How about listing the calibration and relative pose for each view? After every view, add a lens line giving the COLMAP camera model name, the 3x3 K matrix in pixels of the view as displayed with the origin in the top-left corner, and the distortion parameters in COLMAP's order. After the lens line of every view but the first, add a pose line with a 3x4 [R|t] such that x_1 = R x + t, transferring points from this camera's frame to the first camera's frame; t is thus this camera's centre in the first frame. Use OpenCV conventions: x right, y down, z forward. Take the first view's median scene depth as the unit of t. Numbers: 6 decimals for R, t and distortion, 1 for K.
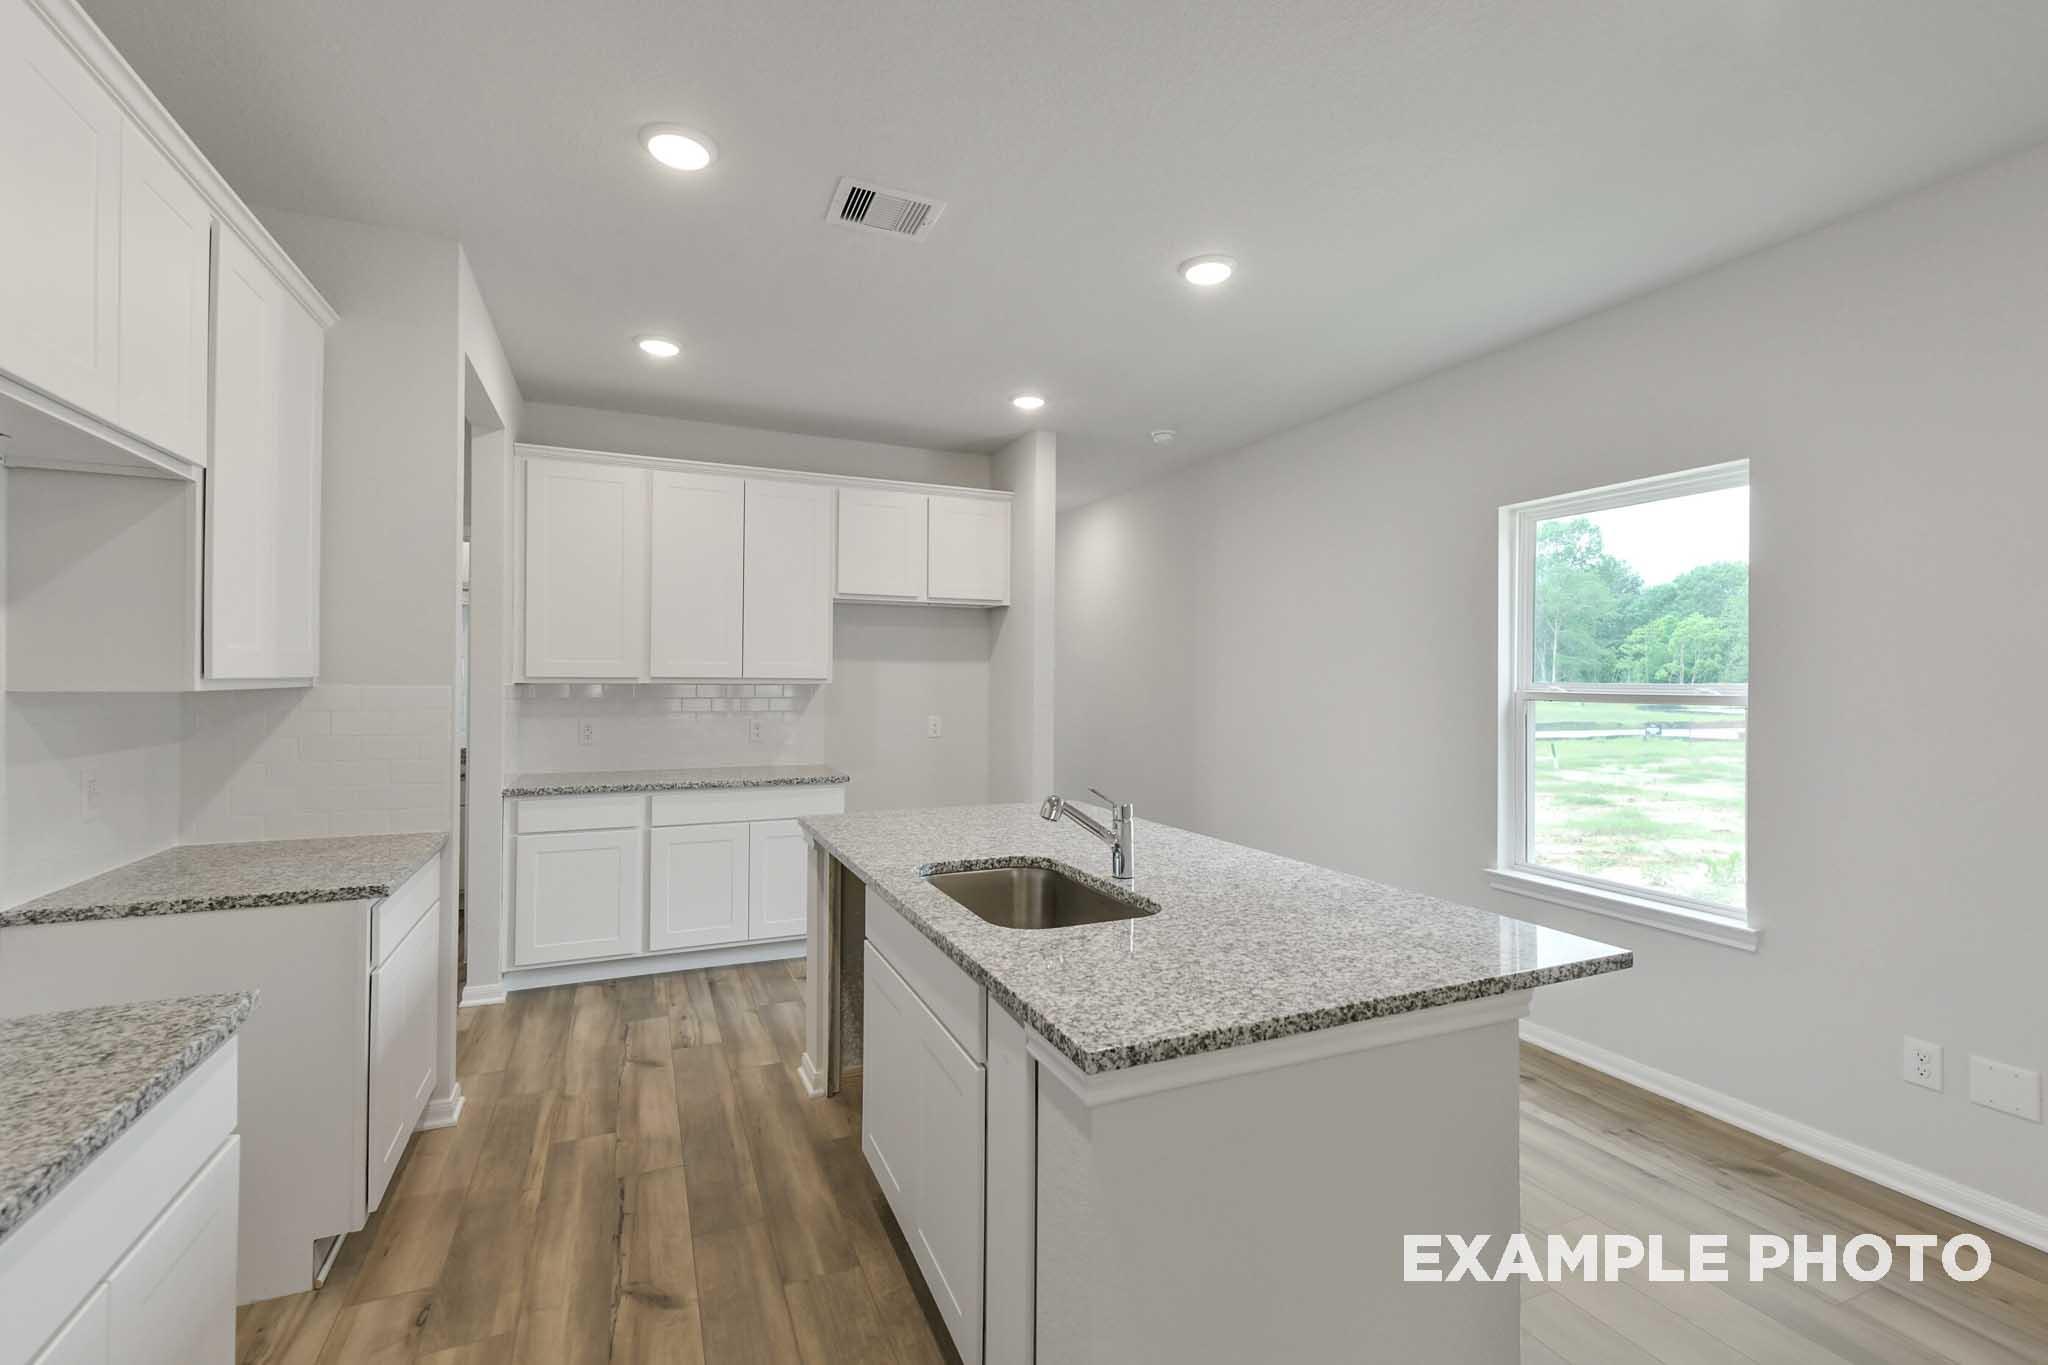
lens RADIAL K [[884.8, 0, 1022.1], [0, 884.8, 668.9], [0, 0, 1]] dist [-0.002100, -0.002022]
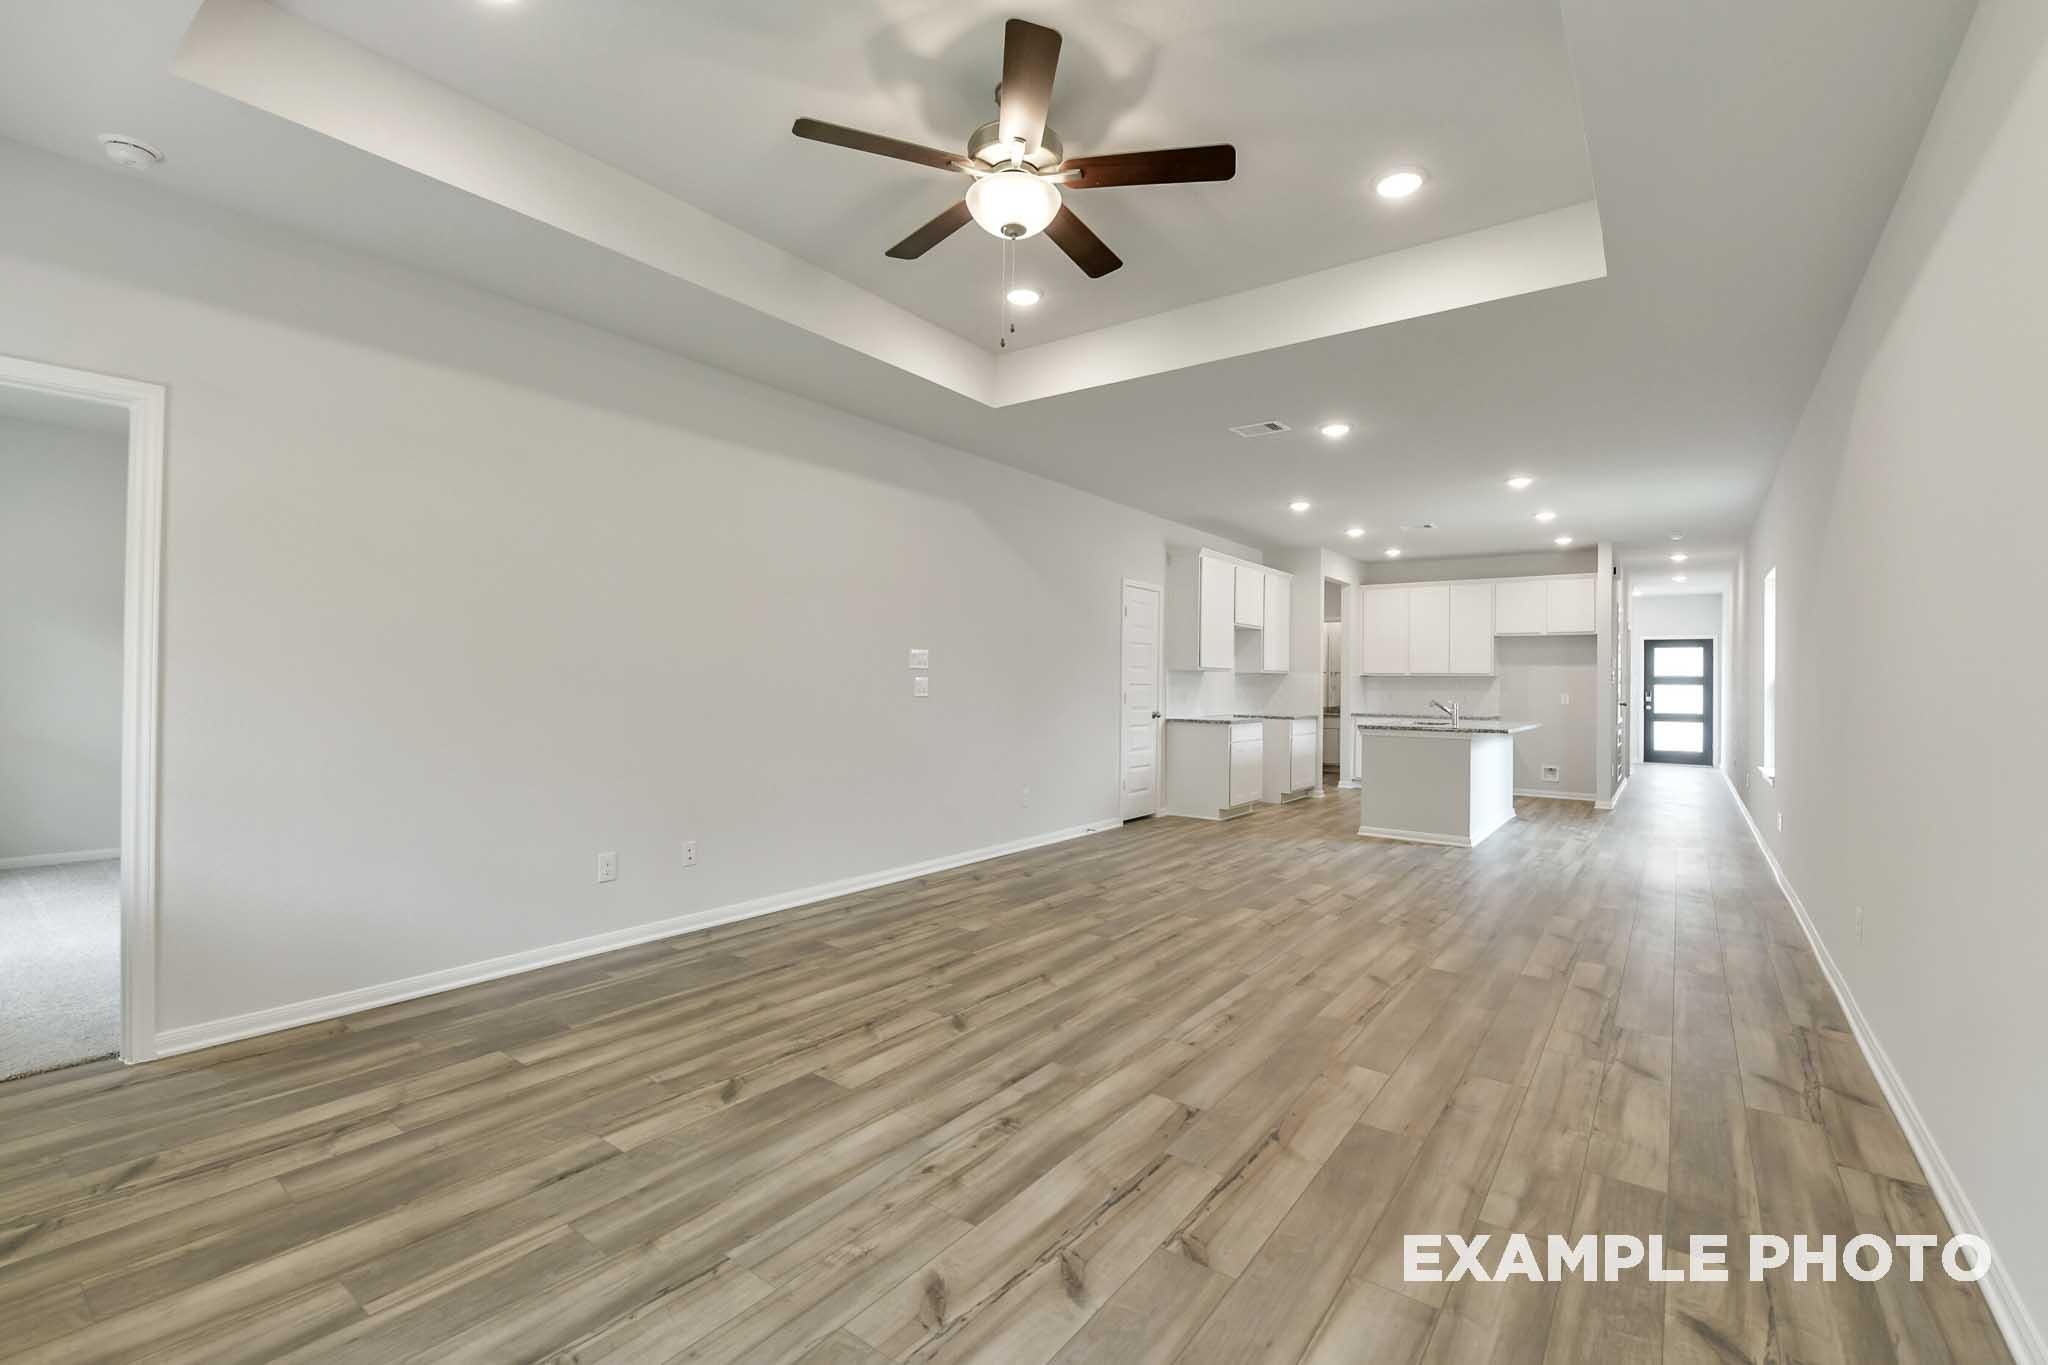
lens RADIAL K [[884.8, 0, 1030.2], [0, 884.8, 676.7], [0, 0, 1]] dist [-0.002100, -0.002022]
pose [[0.500428, -0.006028, -0.865757, 1.301622], [-0.000037, 0.999976, -0.006984, 0.040647], [0.865778, 0.003527, 0.500415, -1.254812]]
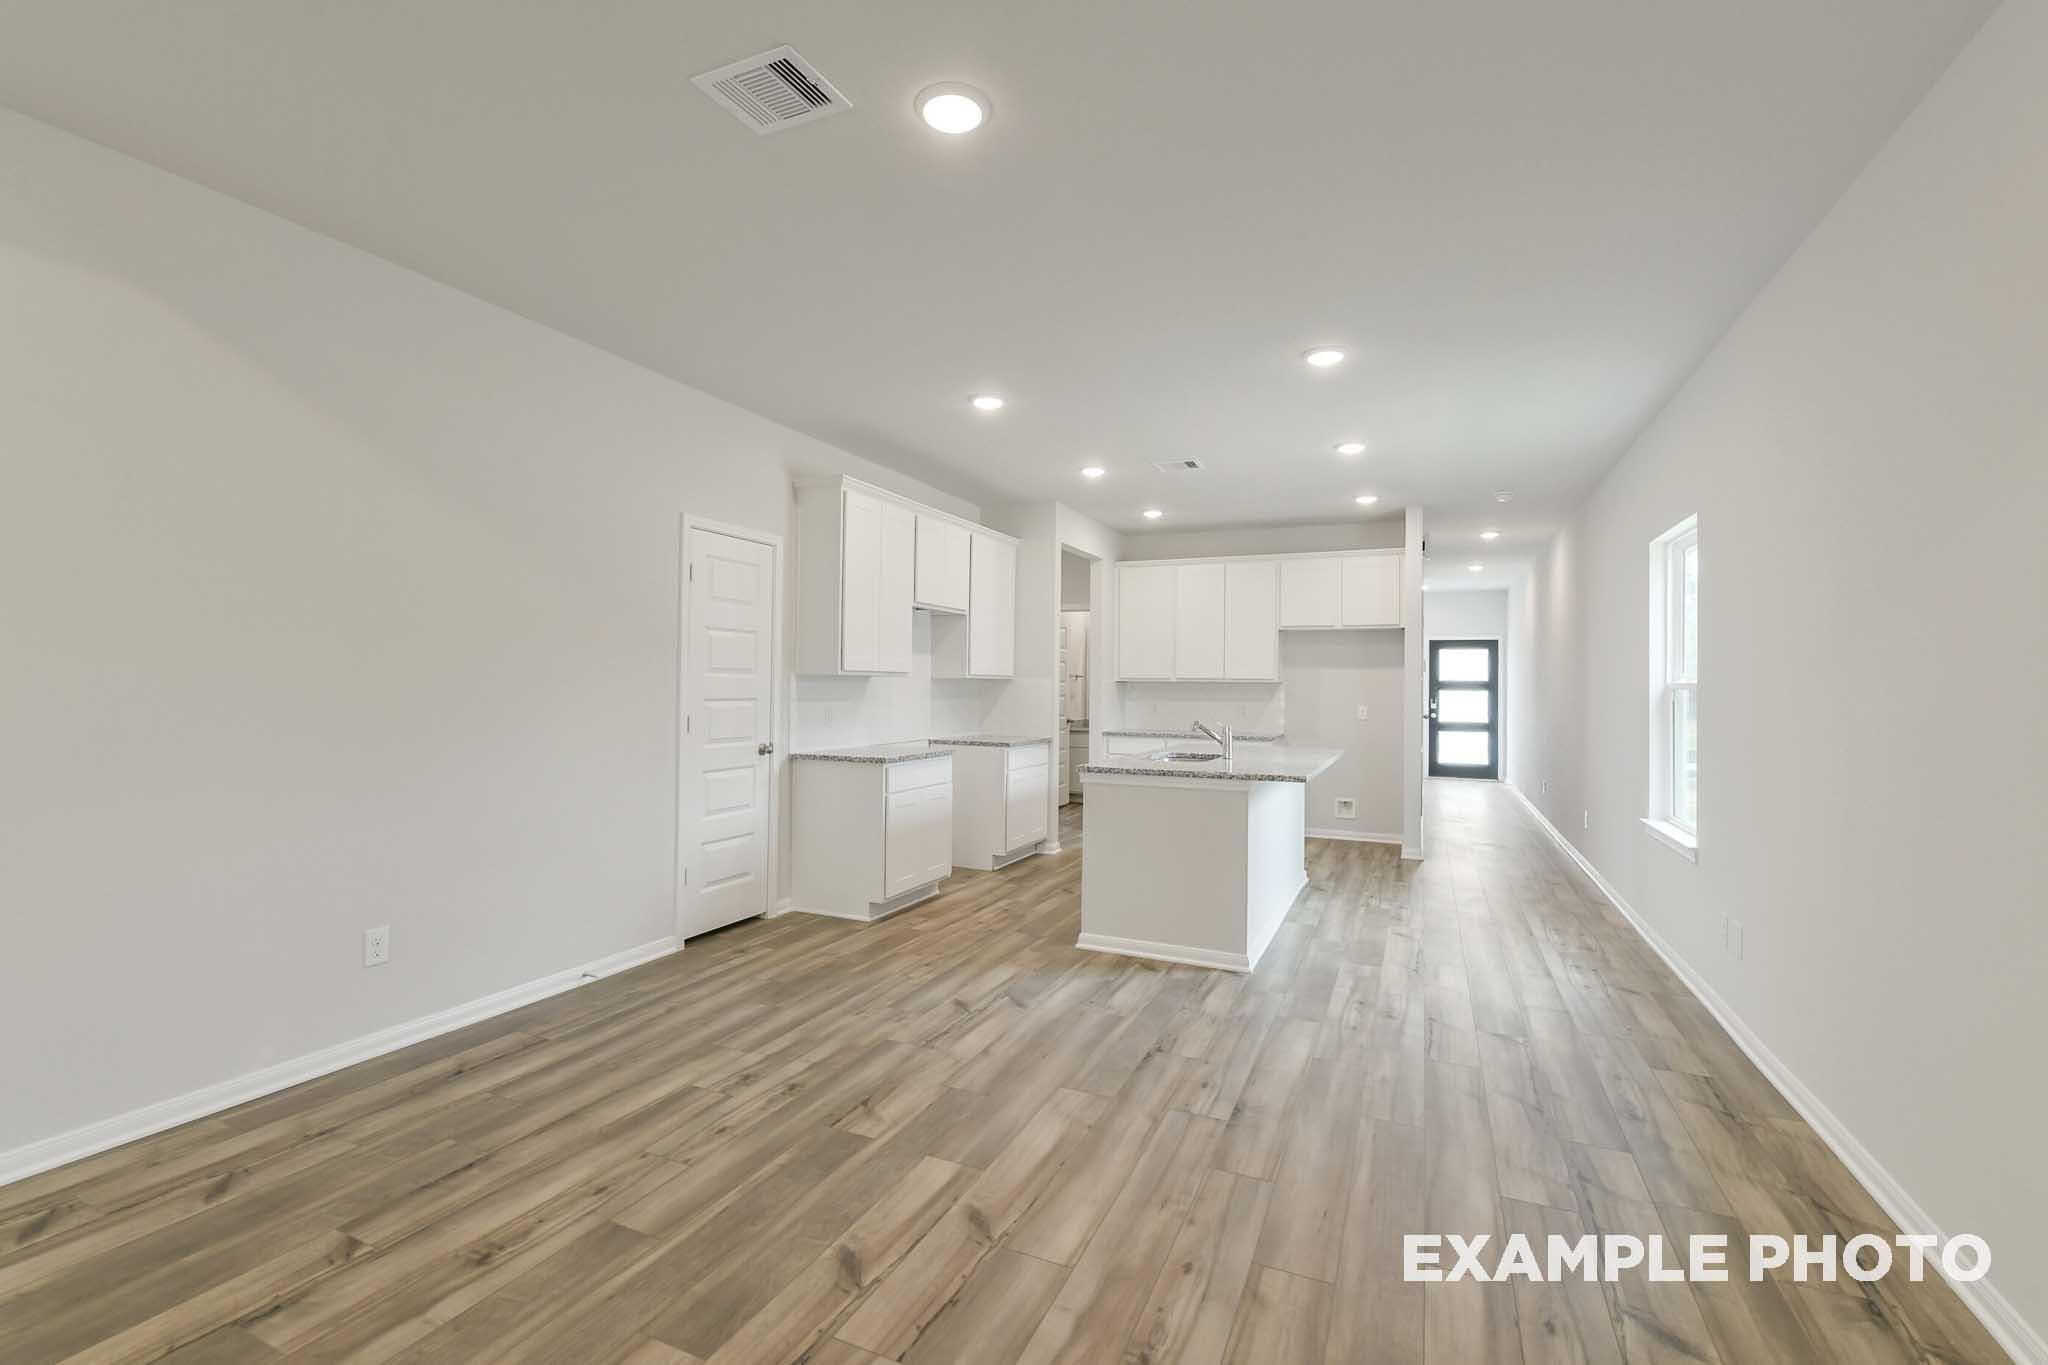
lens RADIAL K [[884.8, 0, 1029.1], [0, 884.8, 676.4], [0, 0, 1]] dist [-0.002100, -0.002022]
pose [[0.673685, -0.006778, -0.738987, 0.823431], [0.000724, 0.999964, -0.008512, 0.023765], [0.739018, 0.005199, 0.673666, -0.523707]]
